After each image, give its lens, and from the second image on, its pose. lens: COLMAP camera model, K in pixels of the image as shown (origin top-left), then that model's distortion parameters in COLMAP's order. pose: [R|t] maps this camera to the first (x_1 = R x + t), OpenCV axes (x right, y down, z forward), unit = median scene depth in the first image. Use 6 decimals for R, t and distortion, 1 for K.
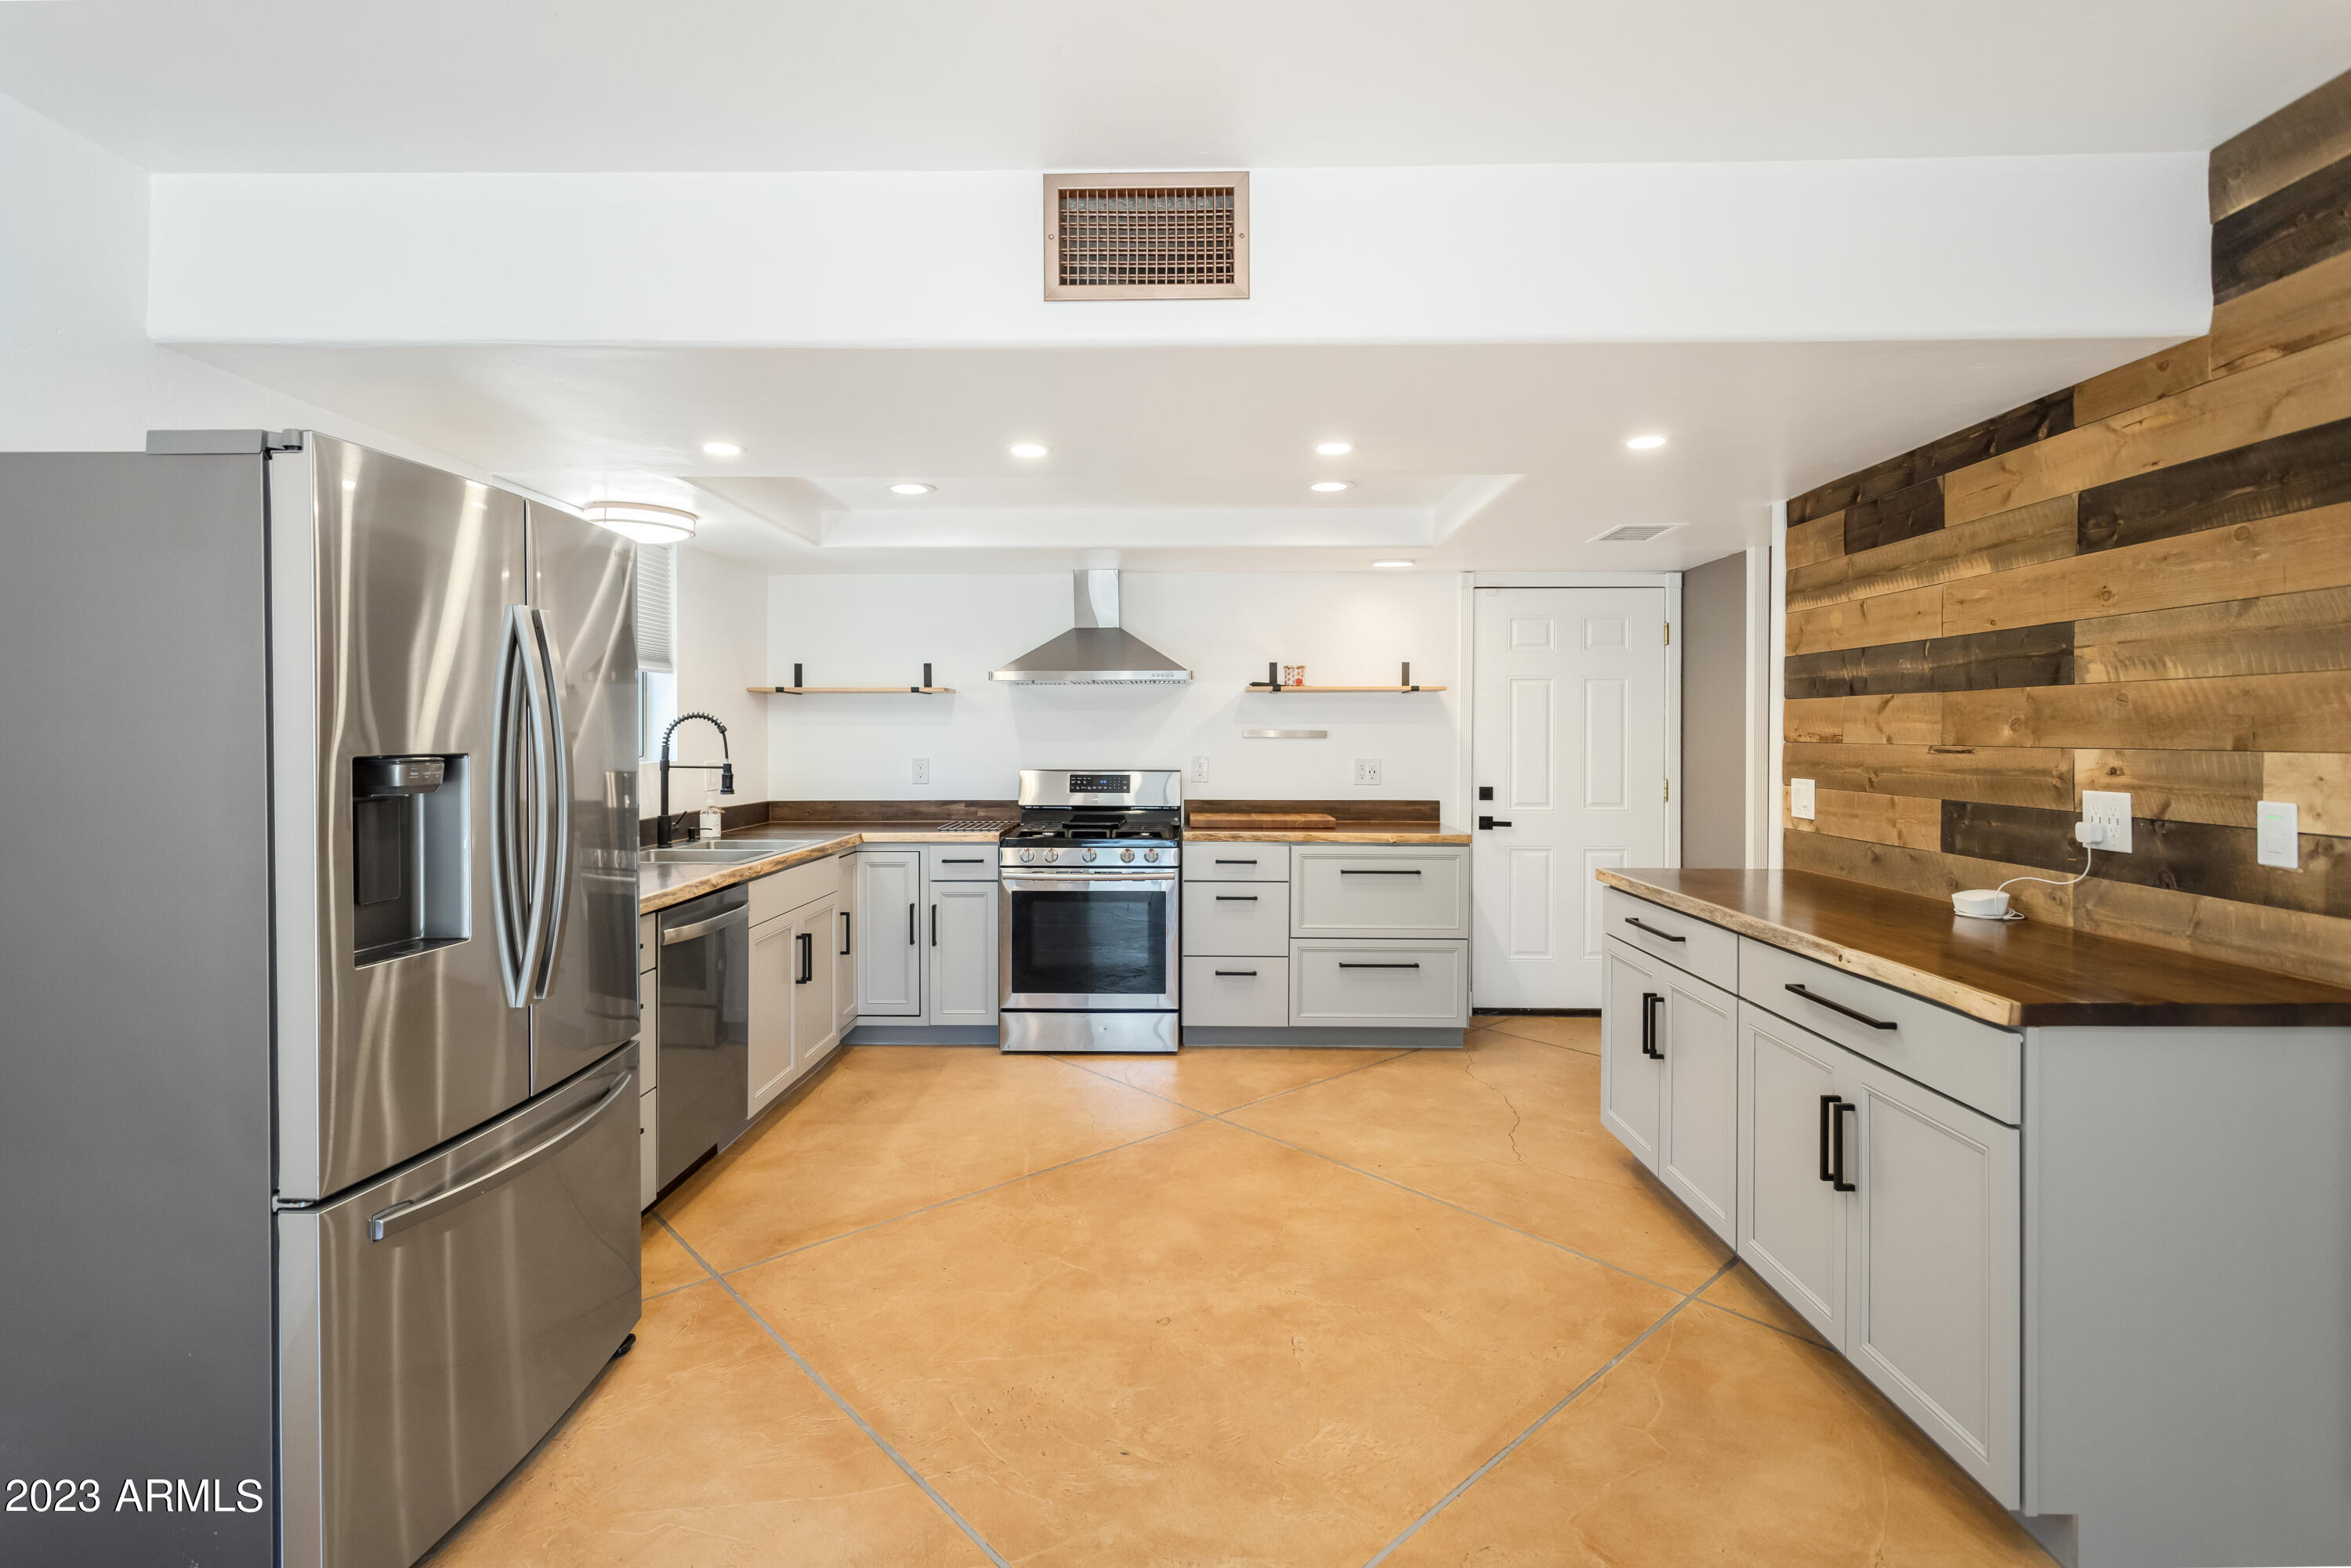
lens RADIAL K [[1128.6, 0, 1178.8], [0, 1128.6, 747.9], [0, 0, 1]] dist [-0.004726, 0.003435]
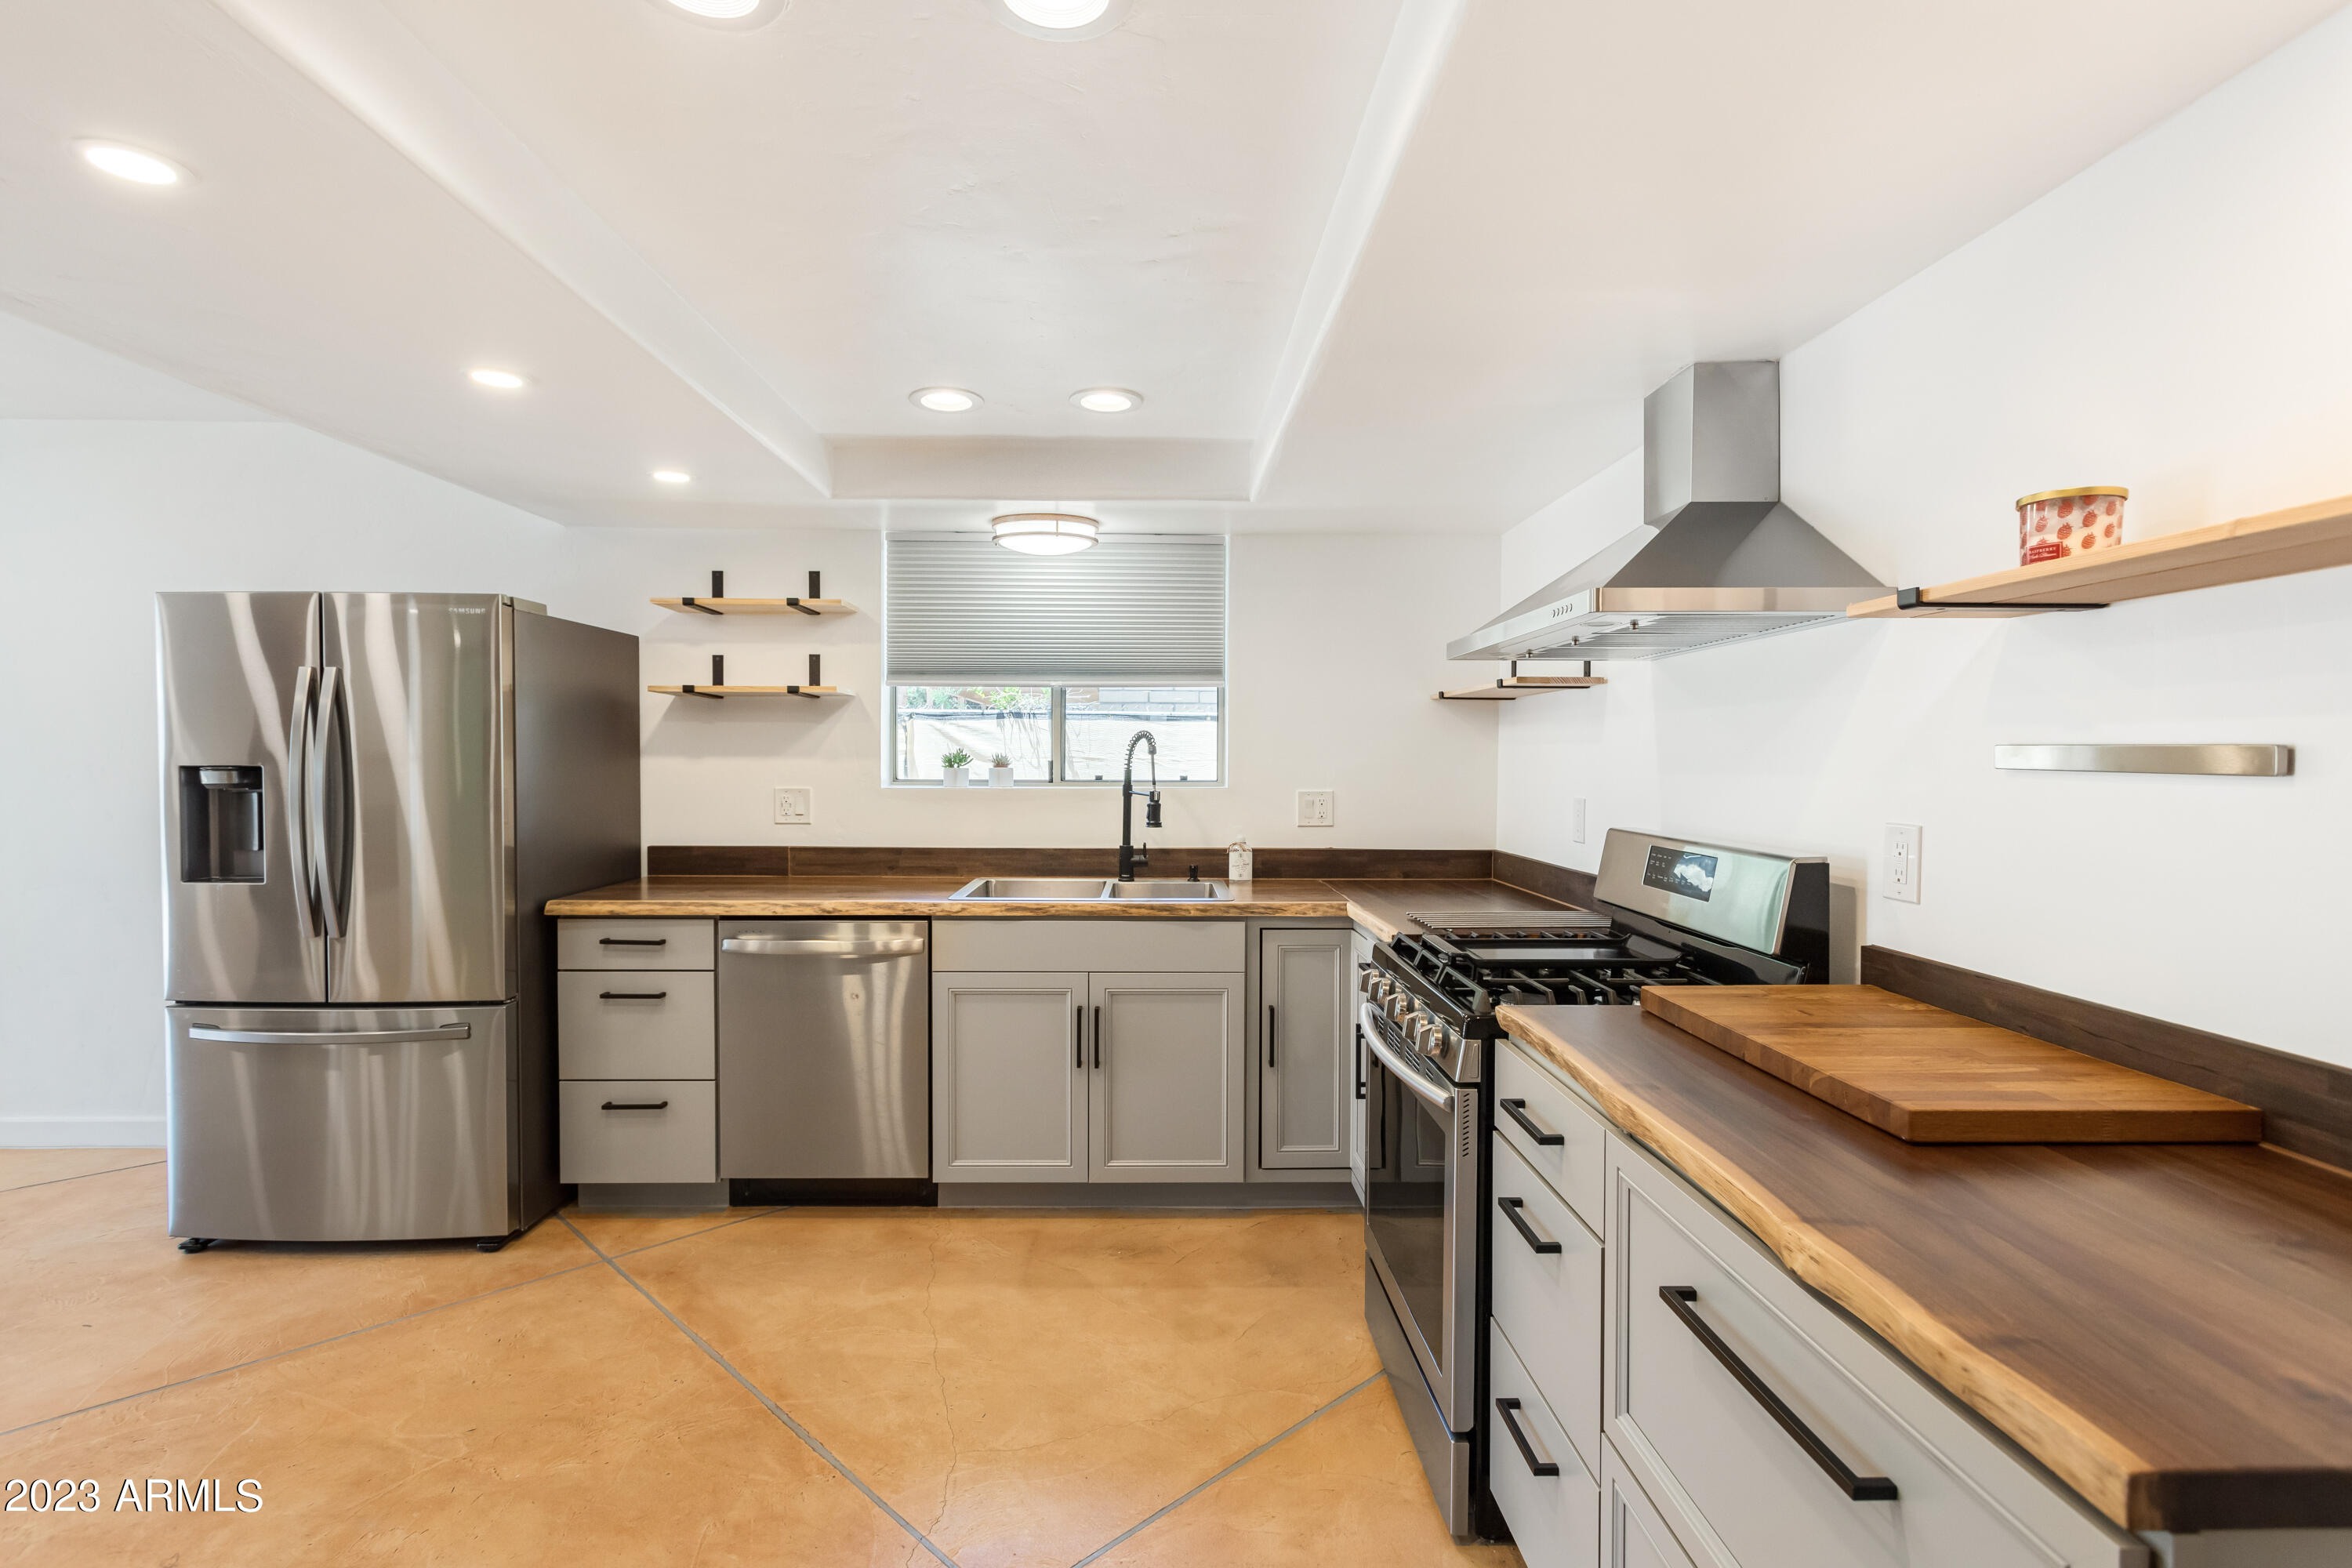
lens RADIAL K [[1129.2, 0, 1178.0], [0, 1129.2, 781.6], [0, 0, 1]] dist [-0.004726, 0.003435]
pose [[0.039415, 0.022994, -0.998958, 0.444094], [-0.015127, 0.999634, 0.022413, -0.012439], [0.999108, 0.014228, 0.039748, 0.984794]]
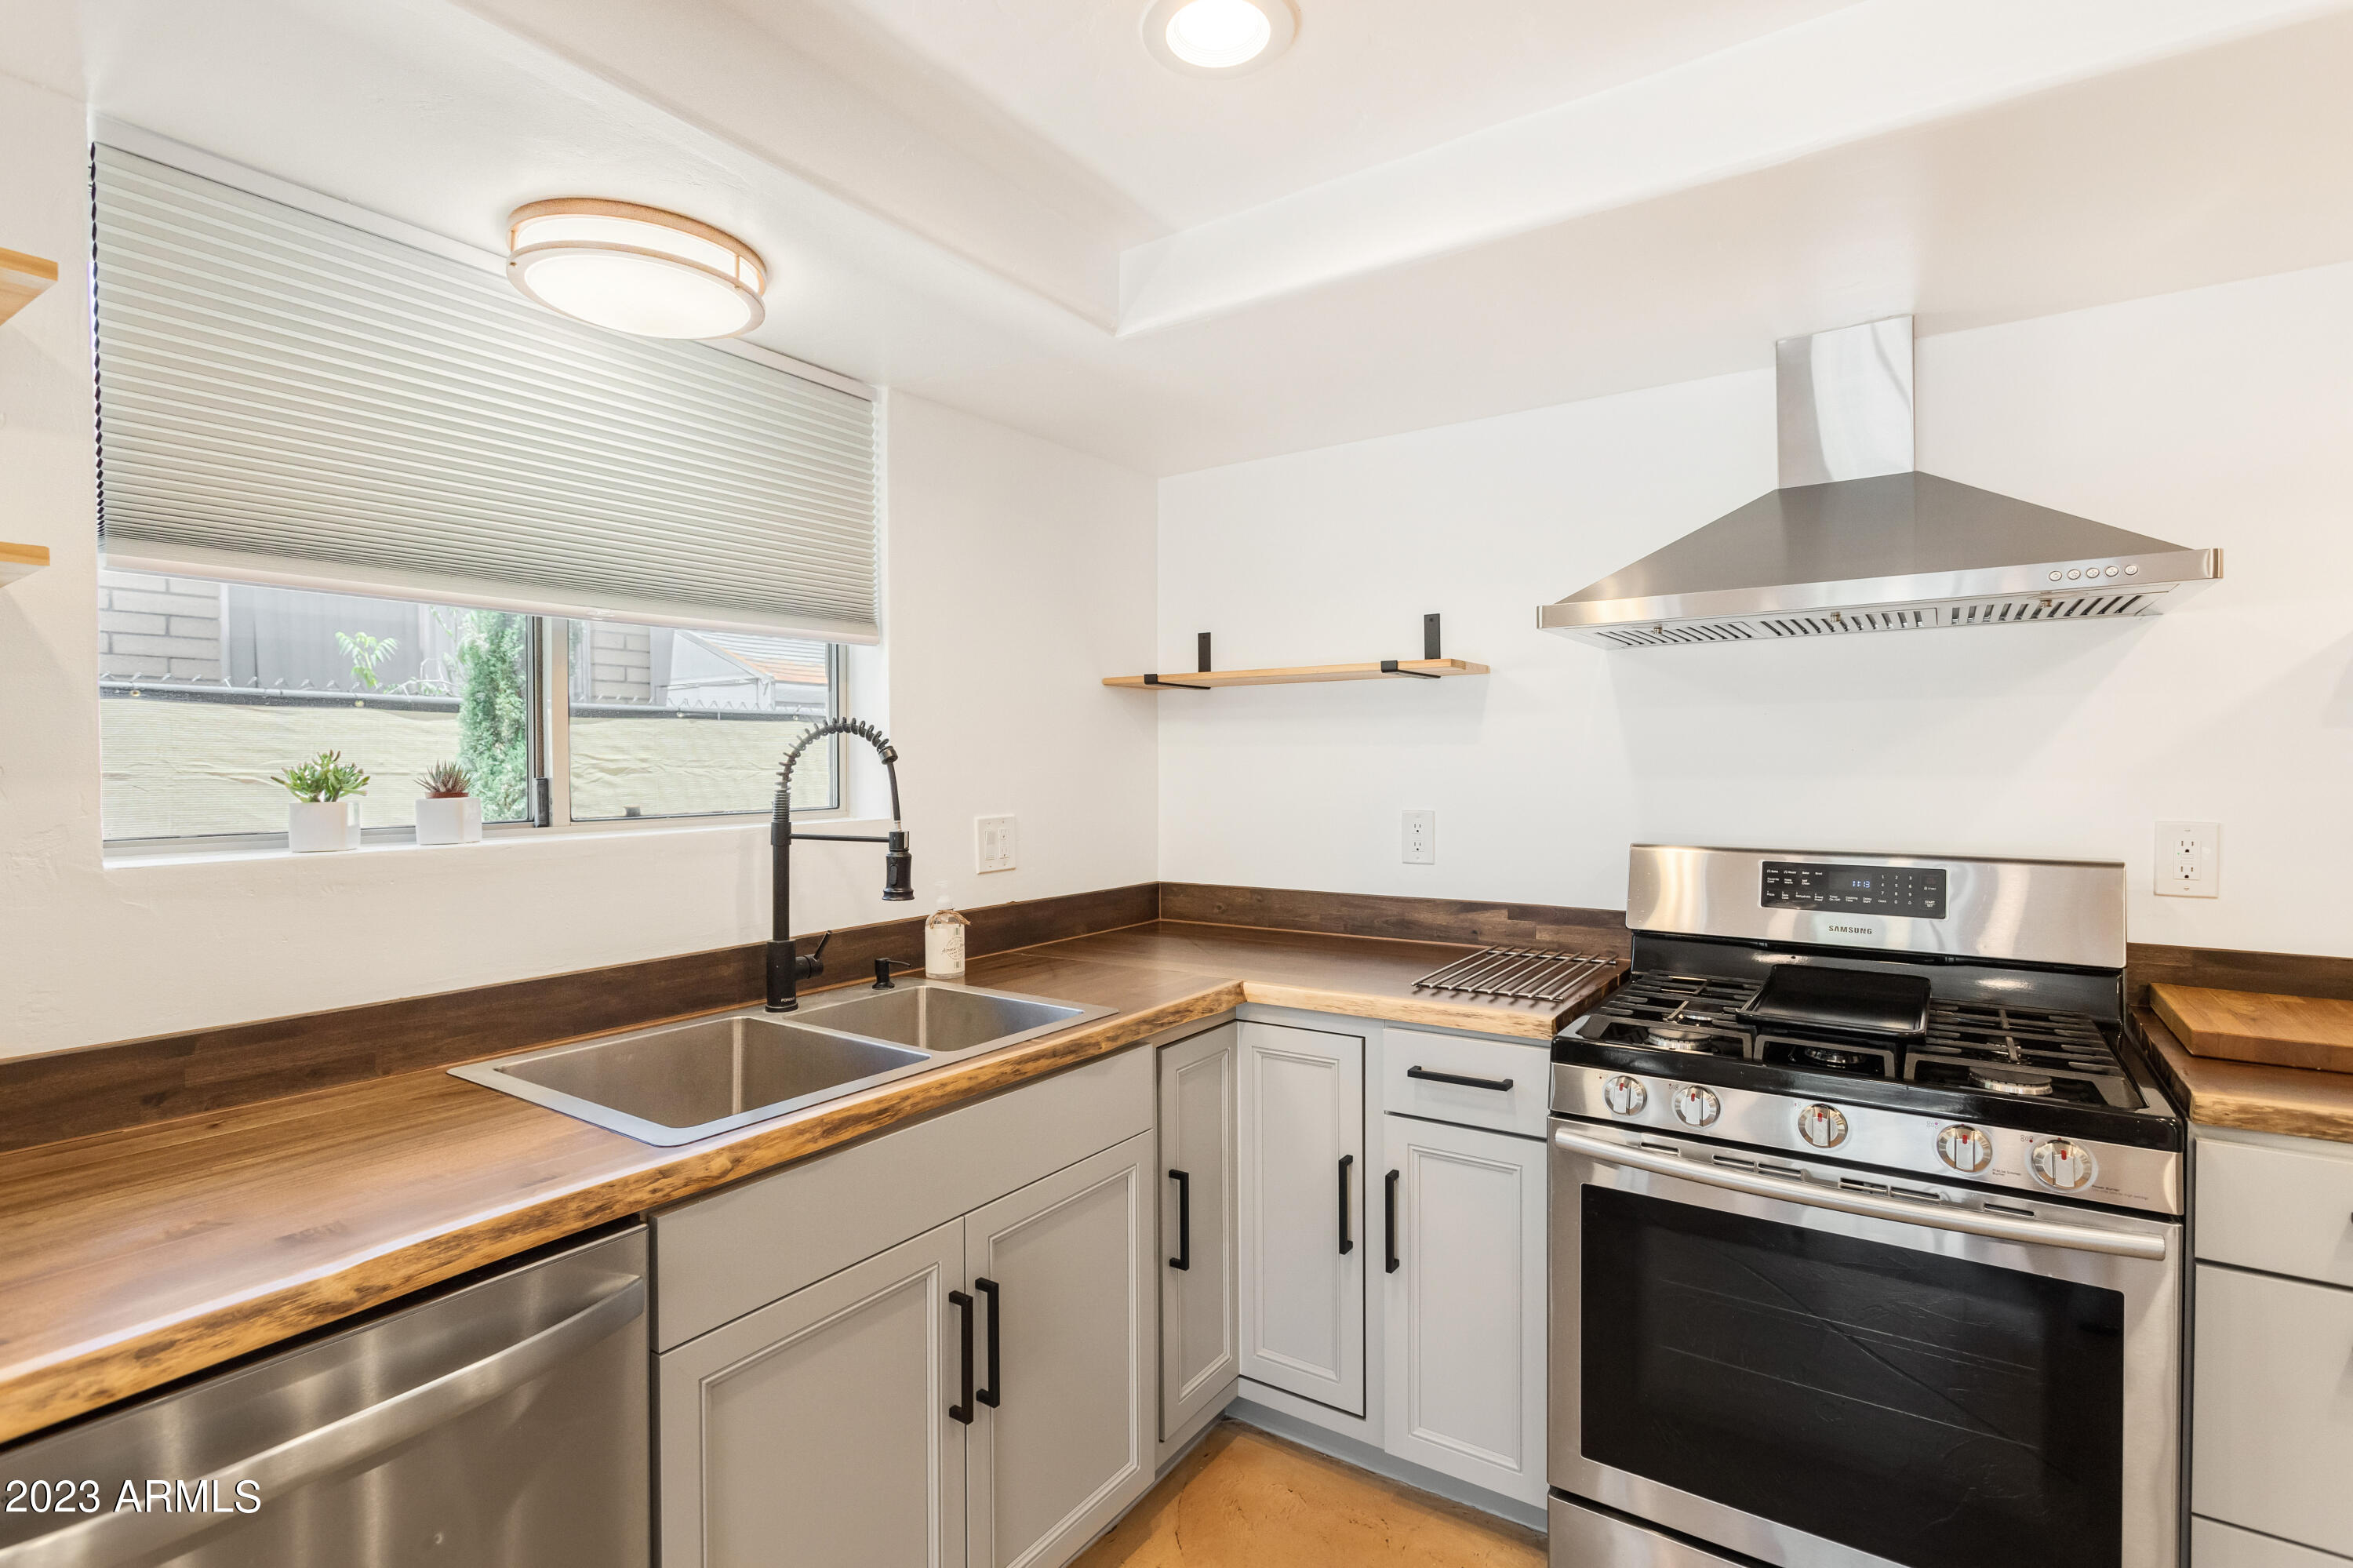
lens RADIAL K [[1129.7, 0, 1165.7], [0, 1129.7, 779.0], [0, 0, 1]] dist [-0.004726, 0.003435]
pose [[0.830147, 0.003973, -0.557530, -0.061743], [0.000331, 0.999971, 0.007617, -0.010357], [0.557544, -0.006508, 0.830122, 0.687326]]
